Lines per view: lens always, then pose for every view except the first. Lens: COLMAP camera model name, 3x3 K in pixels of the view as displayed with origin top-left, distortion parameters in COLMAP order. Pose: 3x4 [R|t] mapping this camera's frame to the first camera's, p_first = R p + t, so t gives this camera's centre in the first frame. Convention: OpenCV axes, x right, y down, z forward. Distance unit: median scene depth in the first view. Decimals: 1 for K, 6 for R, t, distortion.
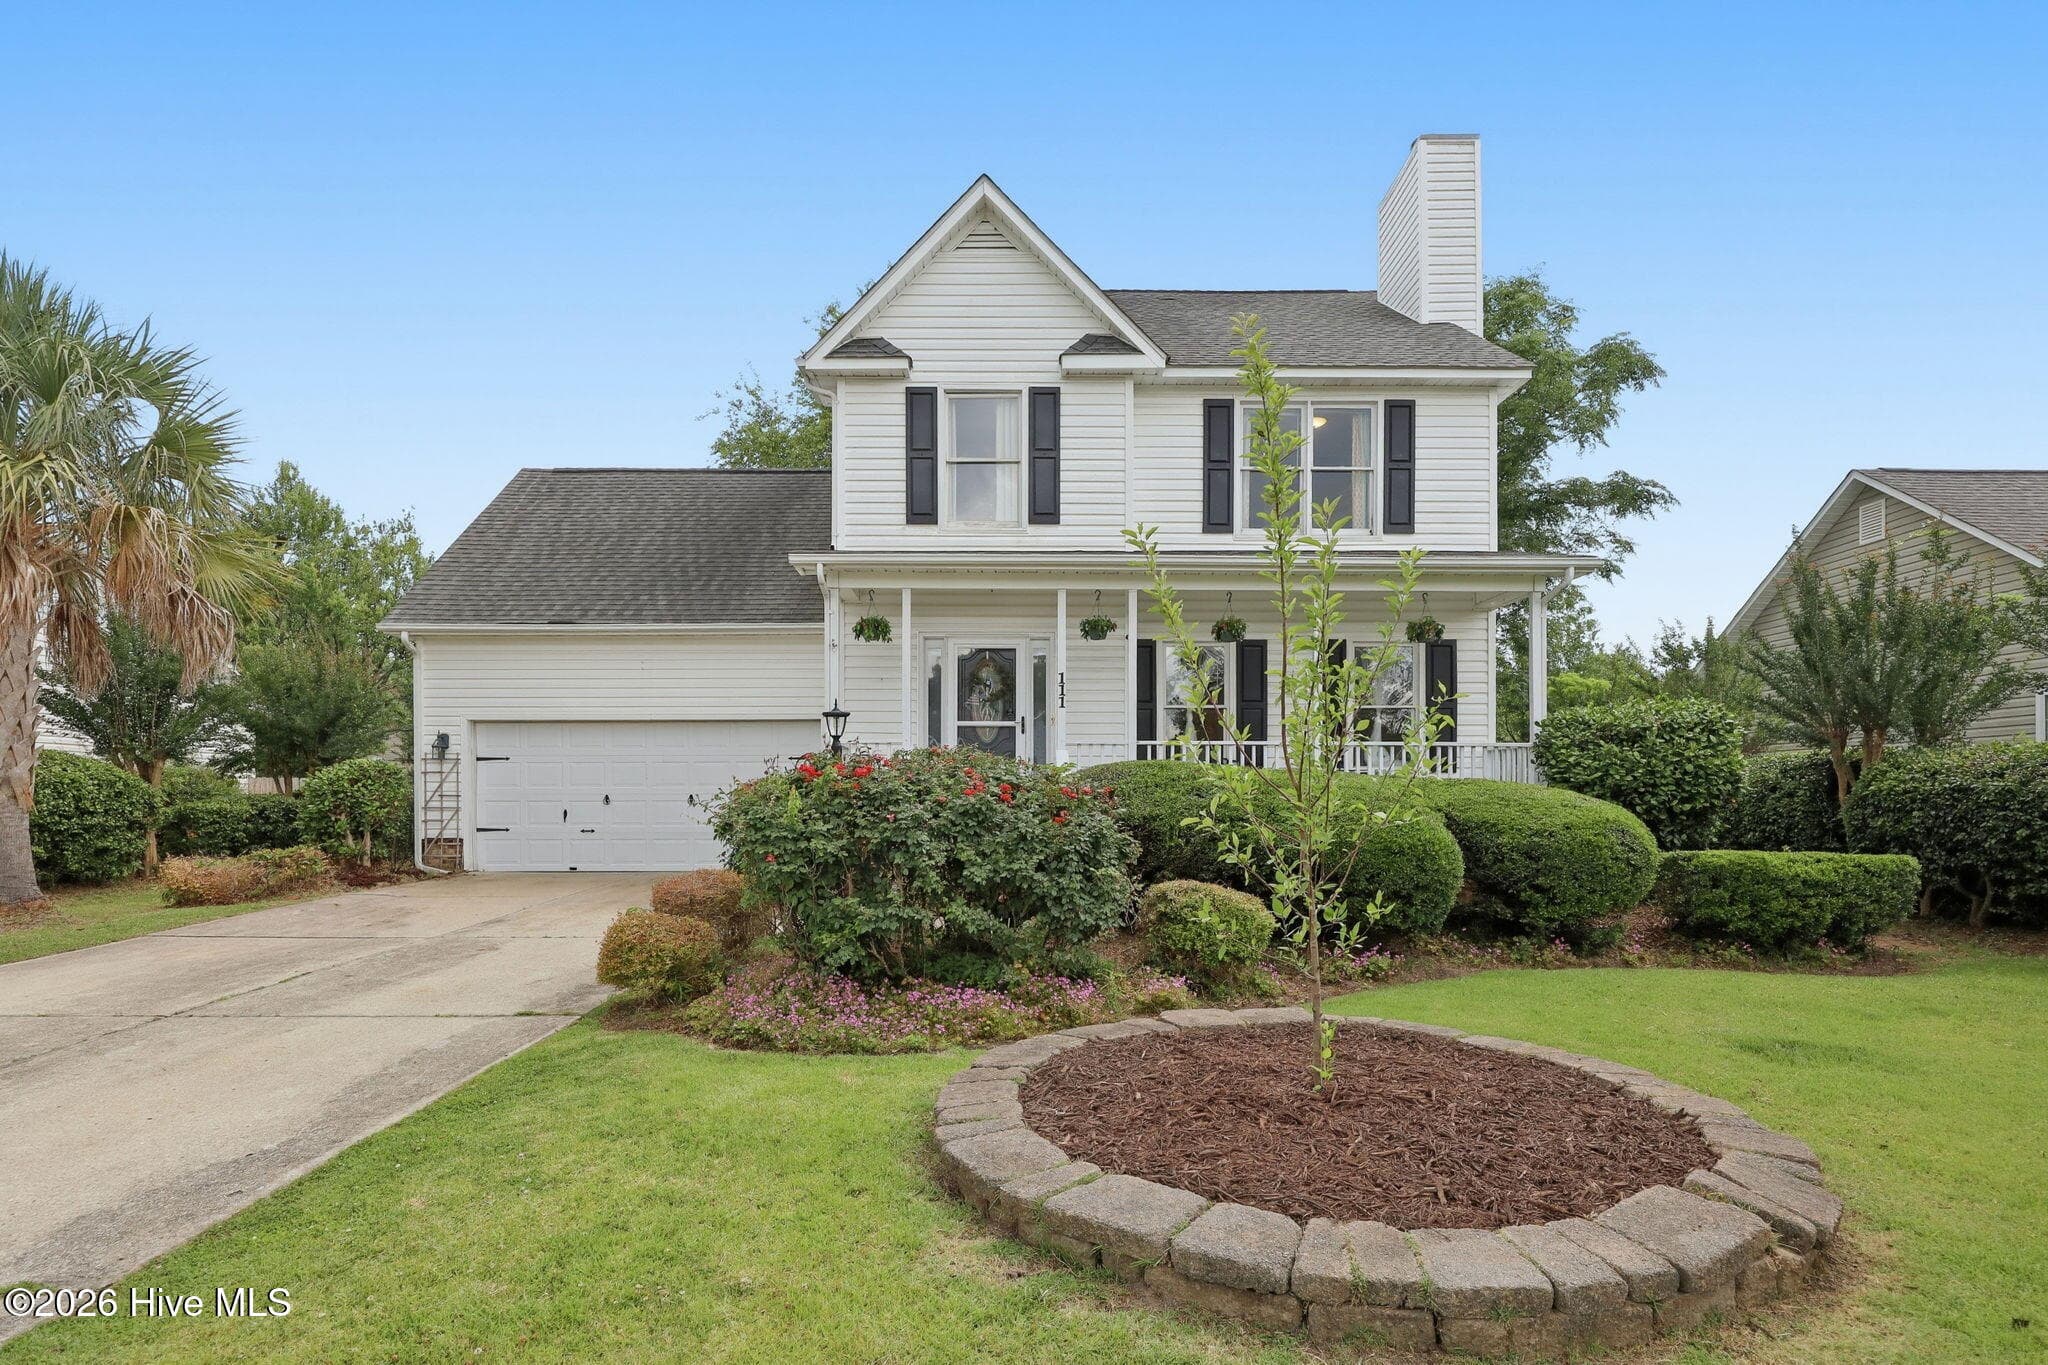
lens RADIAL K [[1017.5, 0, 1014.3], [0, 1017.5, 839.4], [0, 0, 1]] dist [-0.010165, 0.001093]
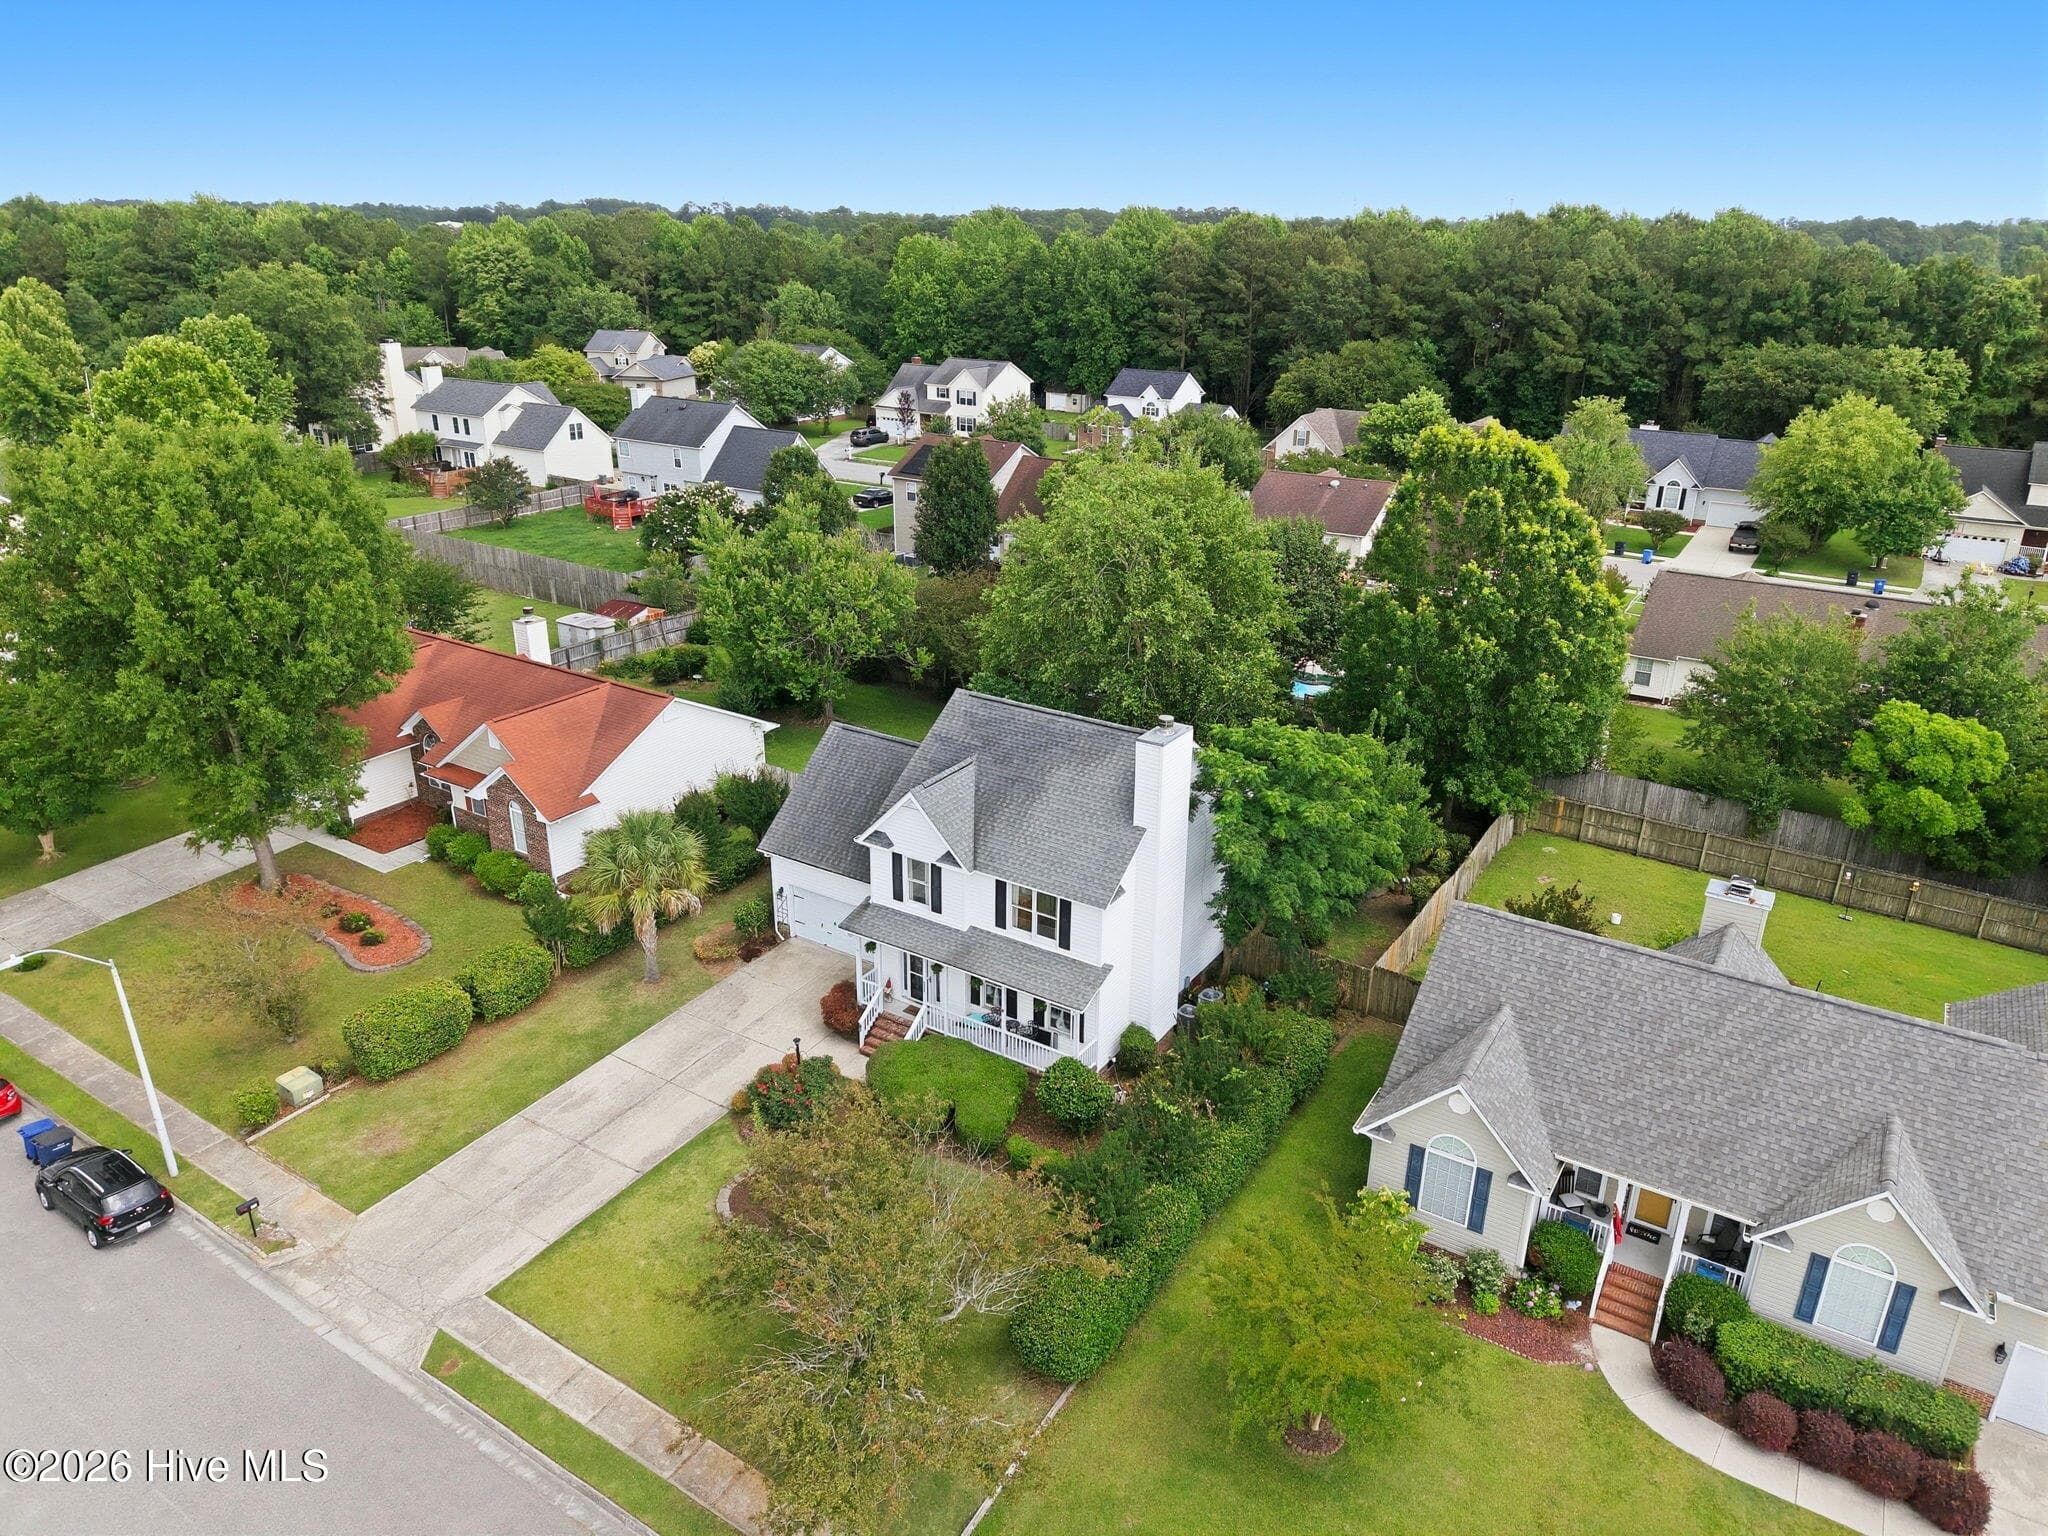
lens RADIAL K [[1378.9, 0, 1021.3], [0, 1378.9, 752.4], [0, 0, 1]] dist [0.023123, -0.021386]
pose [[0.837204, 0.201625, -0.508367, 1.881120], [-0.022914, 0.941674, 0.335744, -1.853391], [0.546410, -0.269438, 0.792994, -1.514110]]
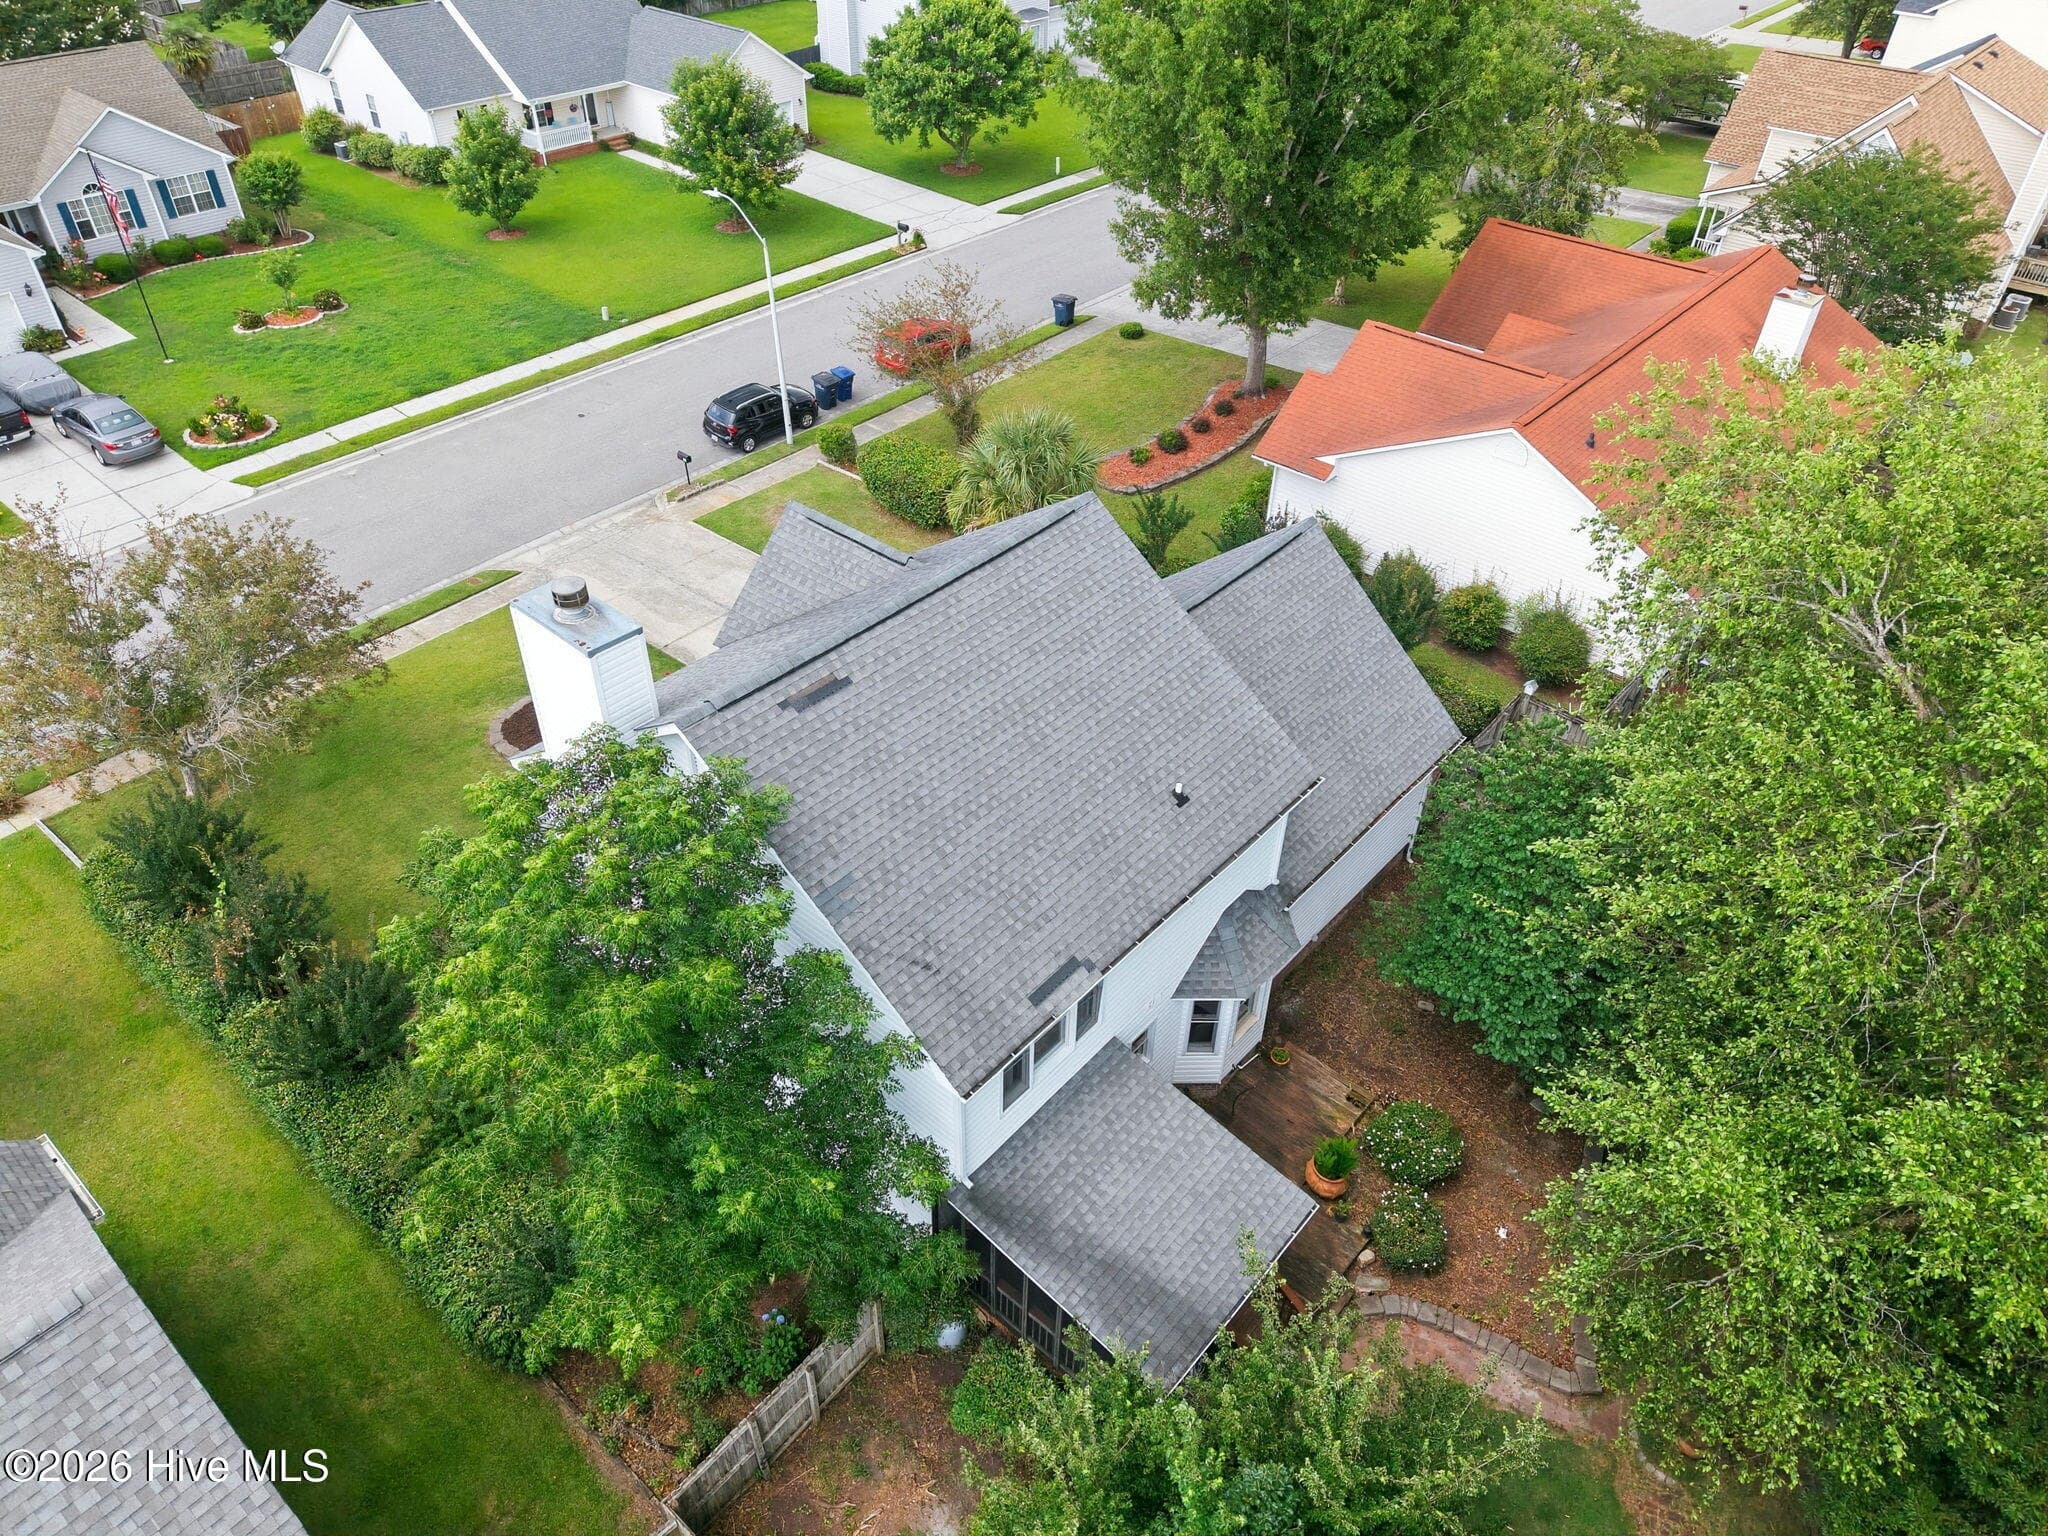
lens RADIAL K [[1378.9, 0, 1011.6], [0, 1378.9, 769.7], [0, 0, 1]] dist [0.023123, -0.021386]
pose [[-0.664213, 0.466853, -0.583840, 1.177199], [-0.035159, 0.760637, 0.648225, -1.710202], [0.746716, 0.451087, -0.488811, 2.439903]]
